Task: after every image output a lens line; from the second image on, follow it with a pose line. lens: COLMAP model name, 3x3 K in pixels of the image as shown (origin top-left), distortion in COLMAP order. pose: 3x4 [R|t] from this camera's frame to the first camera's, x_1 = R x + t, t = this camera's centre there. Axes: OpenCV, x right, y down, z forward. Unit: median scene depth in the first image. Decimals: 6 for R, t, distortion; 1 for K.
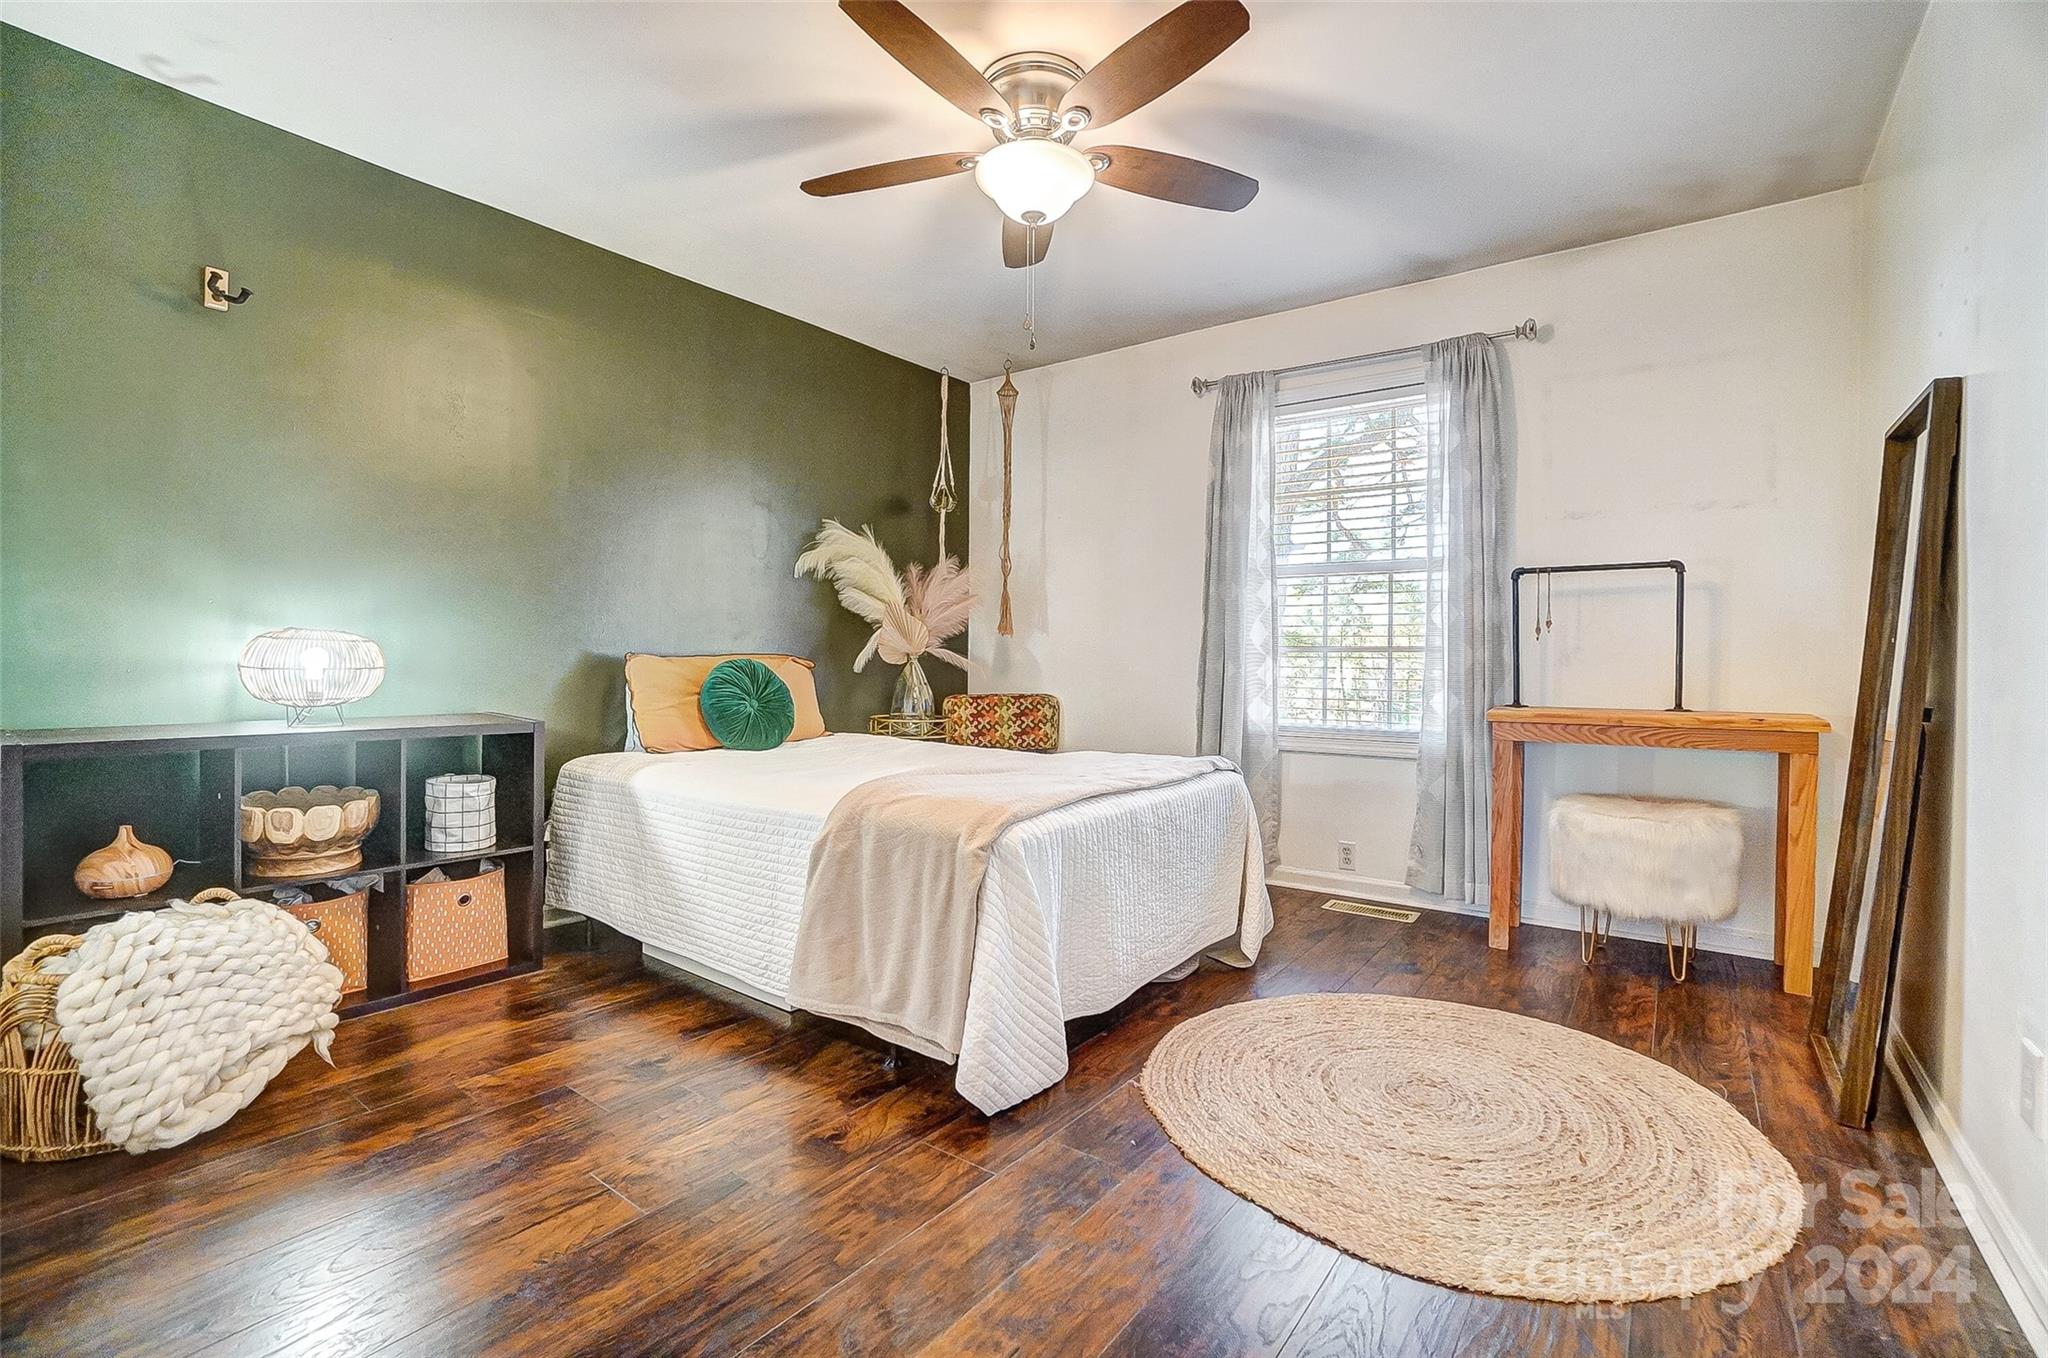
lens RADIAL K [[913.9, 0, 1016.1], [0, 913.9, 667.4], [0, 0, 1]] dist [-0.067107, 0.026229]
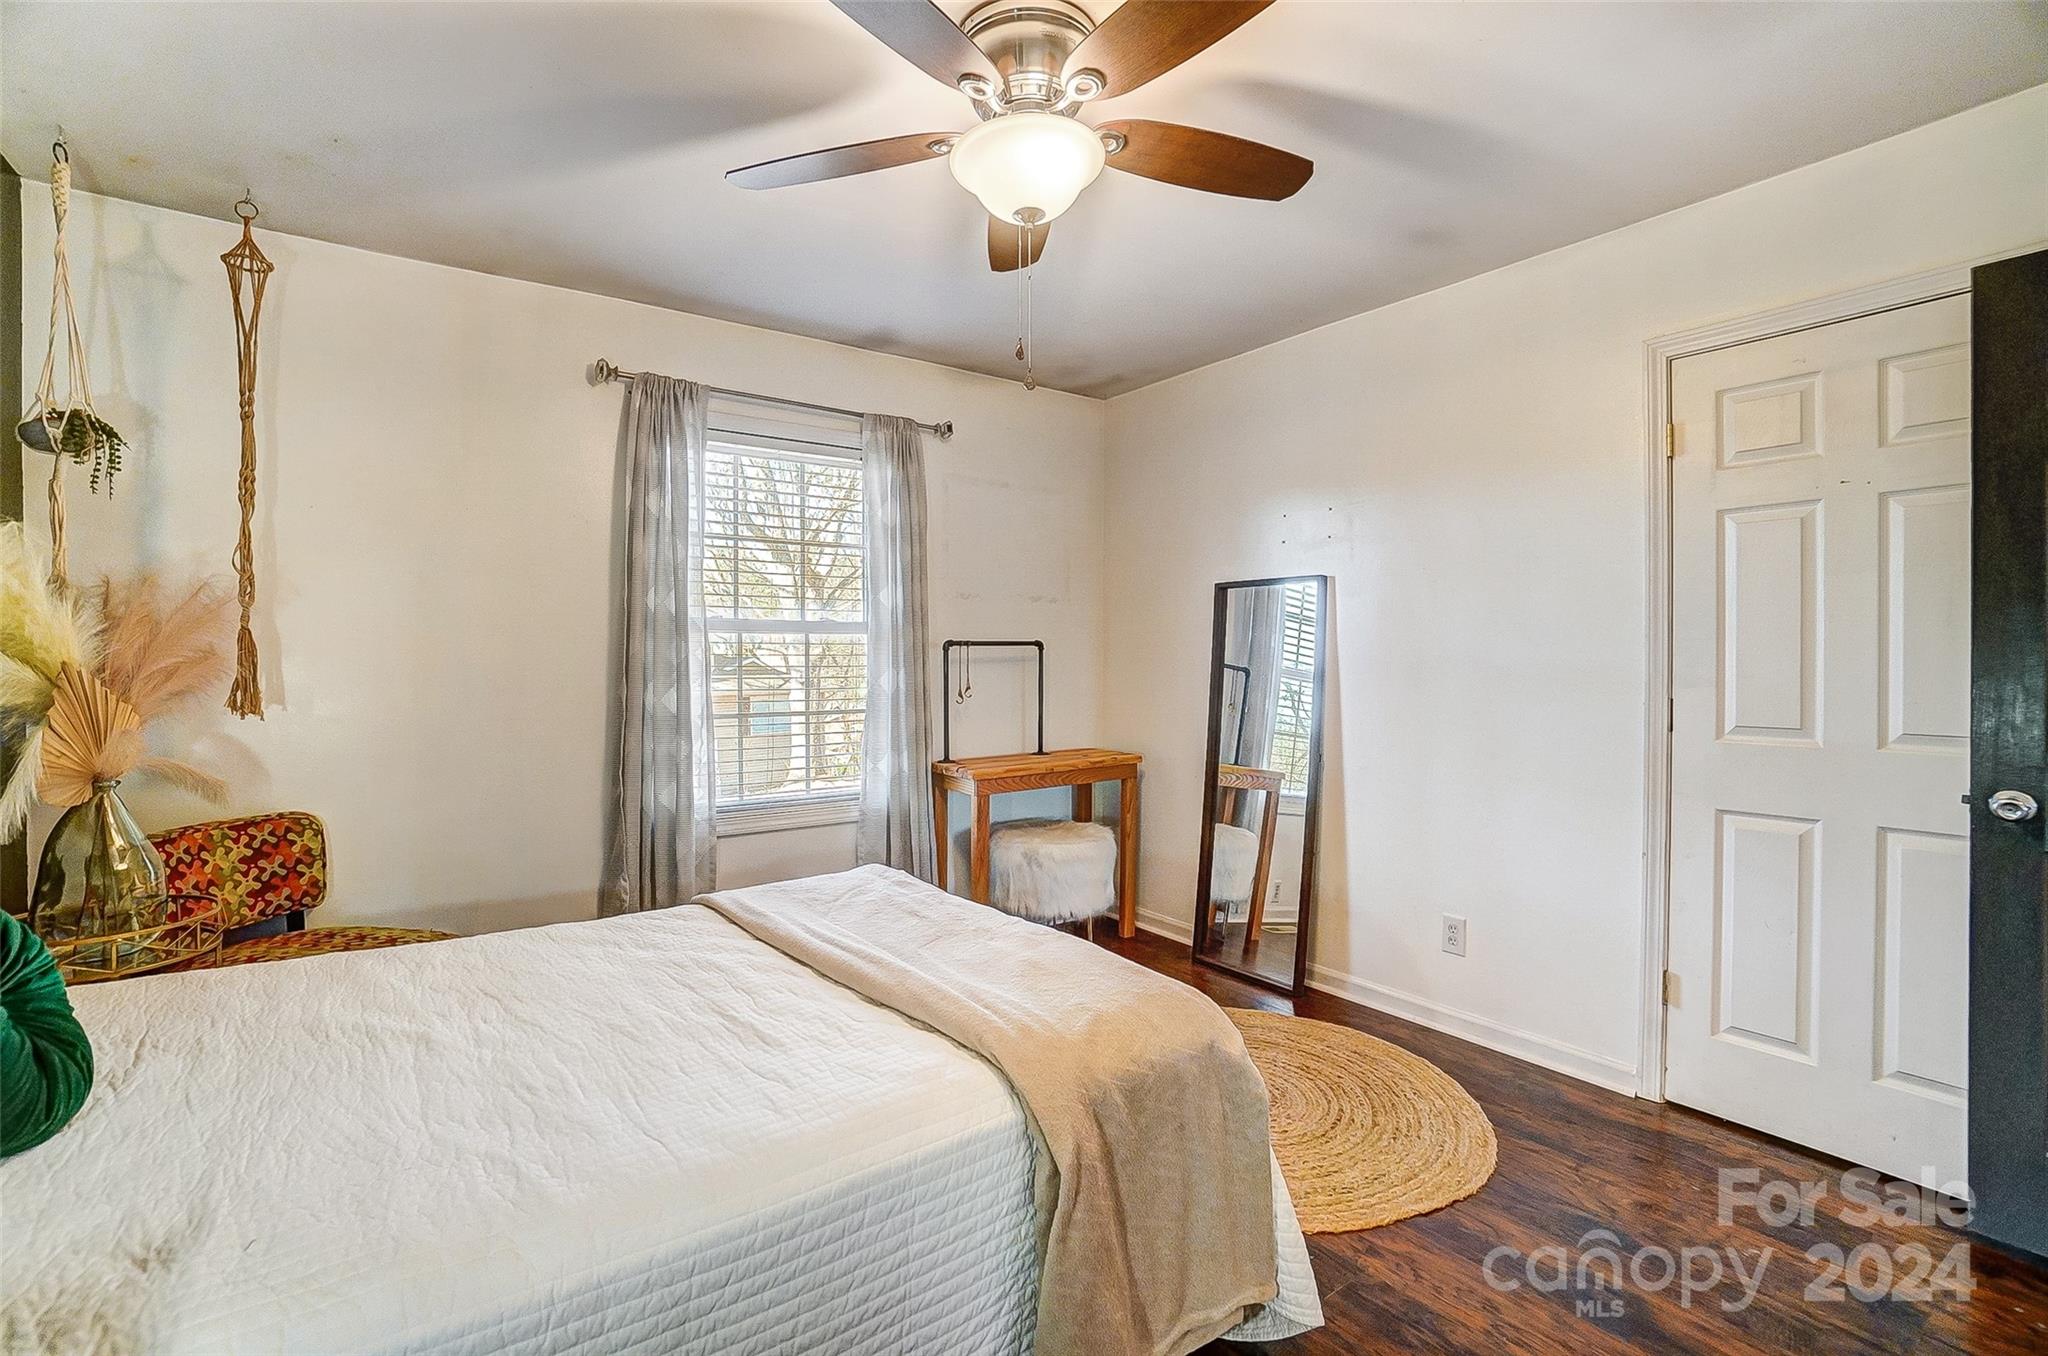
lens RADIAL K [[913.9, 0, 1016.1], [0, 913.9, 666.4], [0, 0, 1]] dist [-0.067107, 0.026229]
pose [[0.295504, -0.025315, 0.955006, -0.486278], [0.004701, 0.999675, 0.025045, -0.099617], [-0.955330, -0.002912, 0.295527, 0.539434]]
